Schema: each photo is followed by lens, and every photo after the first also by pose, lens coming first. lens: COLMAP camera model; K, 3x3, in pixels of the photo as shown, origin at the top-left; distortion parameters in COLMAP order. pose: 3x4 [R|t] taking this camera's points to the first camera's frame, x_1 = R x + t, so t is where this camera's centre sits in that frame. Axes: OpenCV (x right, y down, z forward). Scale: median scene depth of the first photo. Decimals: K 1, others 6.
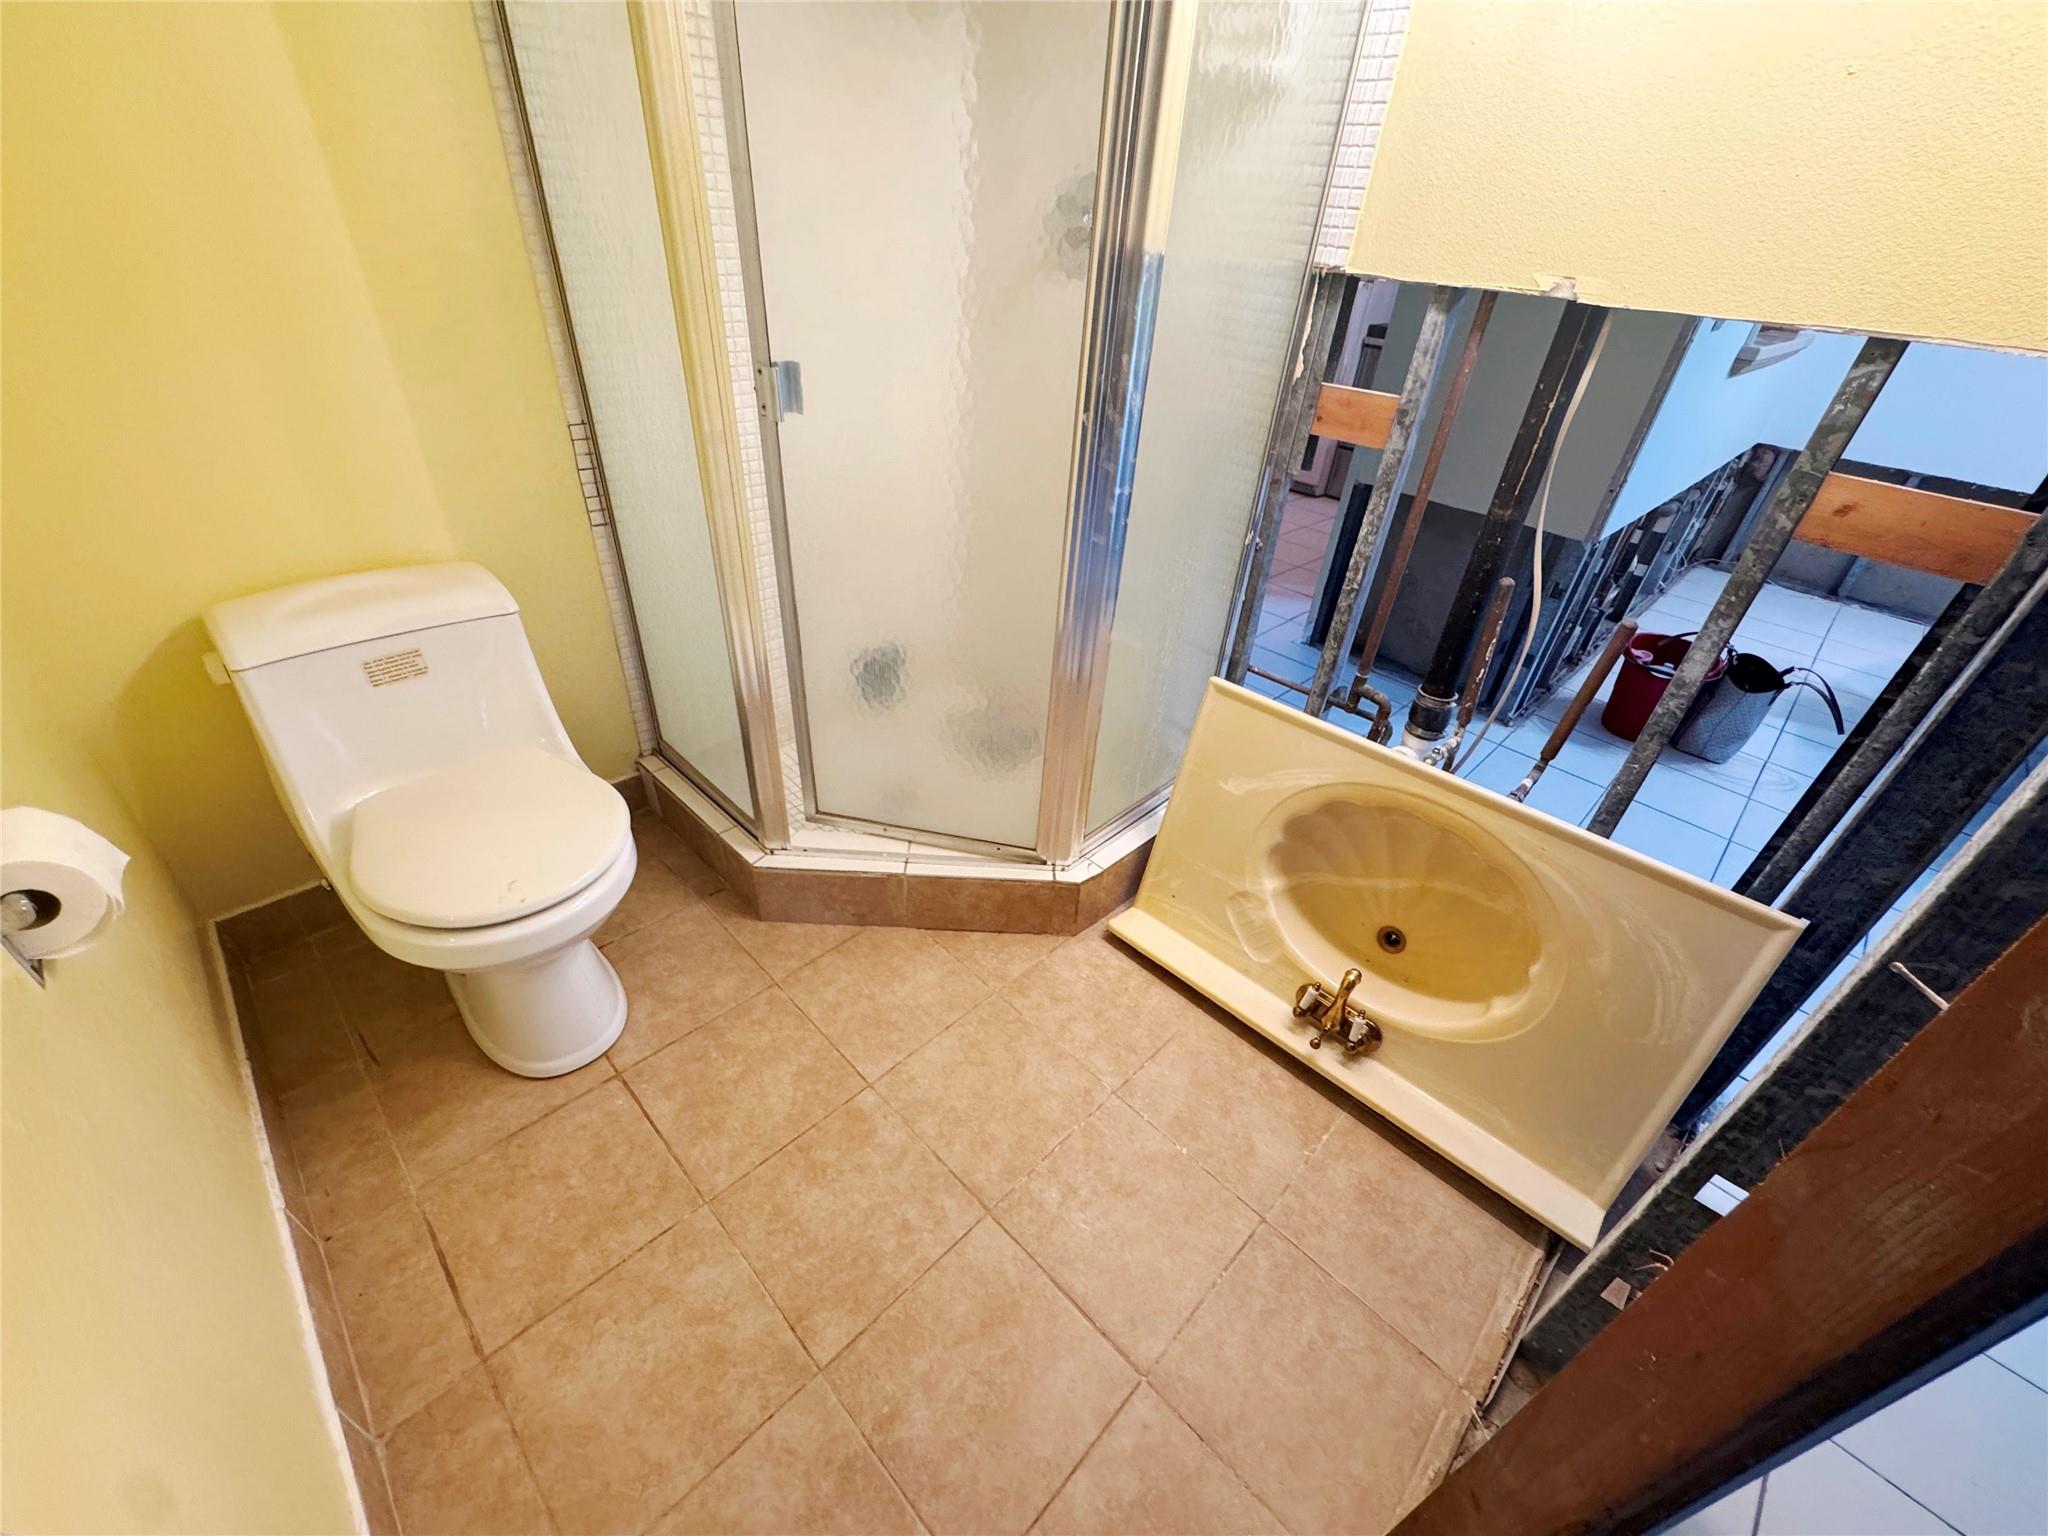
lens RADIAL K [[820.0, 0, 1027.2], [0, 820.0, 768.0], [0, 0, 1]] dist [-0.001154, -0.000579]
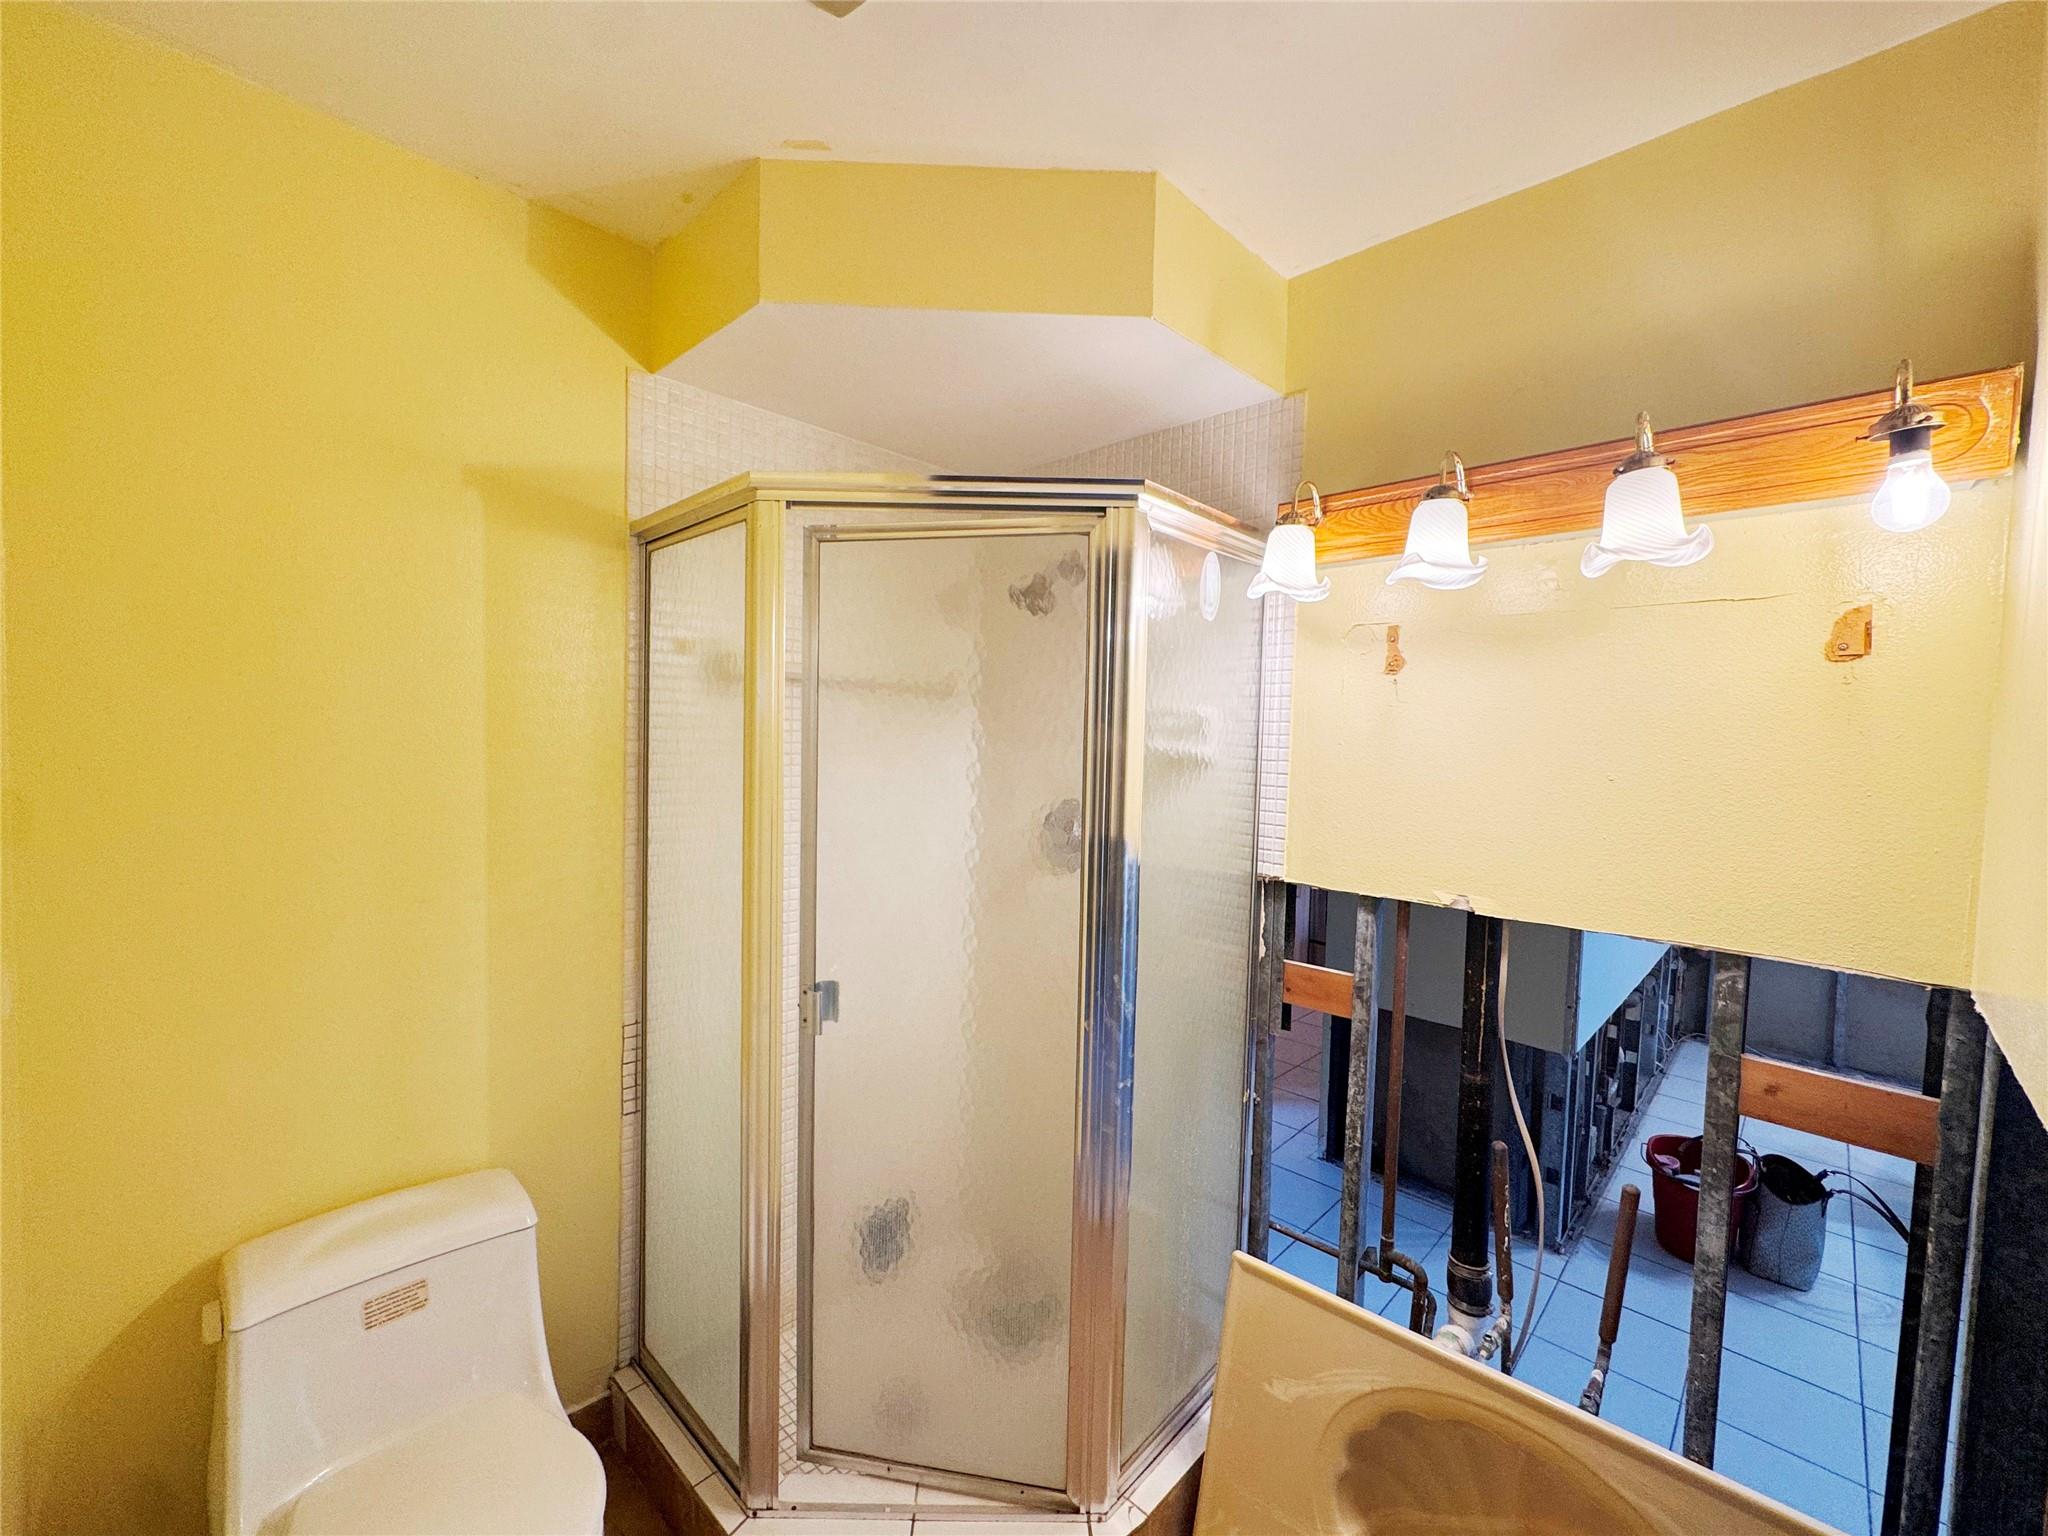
lens RADIAL K [[820.0, 0, 1027.2], [0, 820.0, 768.0], [0, 0, 1]] dist [-0.001154, -0.000579]
pose [[0.998906, -0.042450, 0.019637, -0.015144], [0.046443, 0.850536, -0.523863, -0.102445], [0.005535, 0.524201, 0.851576, -0.129683]]
